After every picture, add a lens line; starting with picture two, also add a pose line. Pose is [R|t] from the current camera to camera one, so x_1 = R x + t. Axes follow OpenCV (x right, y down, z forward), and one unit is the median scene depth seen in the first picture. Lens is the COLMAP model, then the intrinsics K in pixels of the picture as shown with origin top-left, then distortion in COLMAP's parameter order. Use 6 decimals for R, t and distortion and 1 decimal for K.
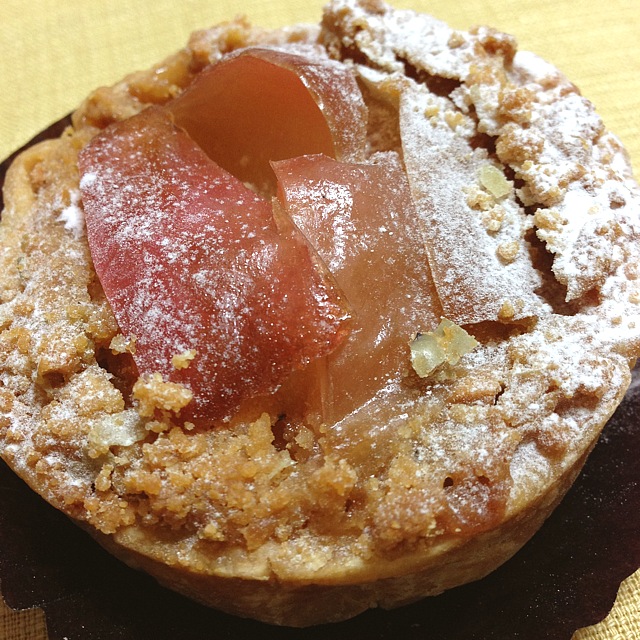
lens RADIAL K [[831.2, 0, 314.2], [0, 831.2, 320.3], [0, 0, 1]] dist [0.003314, 0.038730]
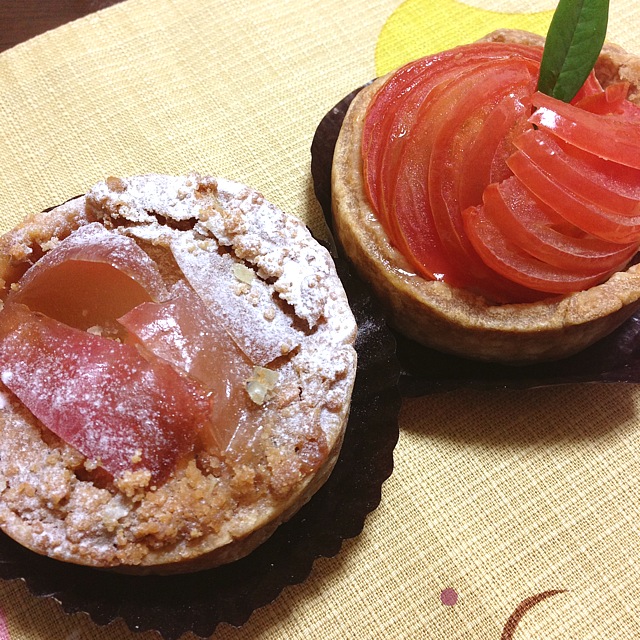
lens RADIAL K [[831.2, 0, 314.2], [0, 831.2, 320.3], [0, 0, 1]] dist [0.003314, 0.038730]
pose [[0.859030, -0.420425, 0.292080, -0.217060], [0.382122, 0.906280, 0.180663, -0.370052], [-0.340661, -0.043585, 0.939175, -0.723670]]
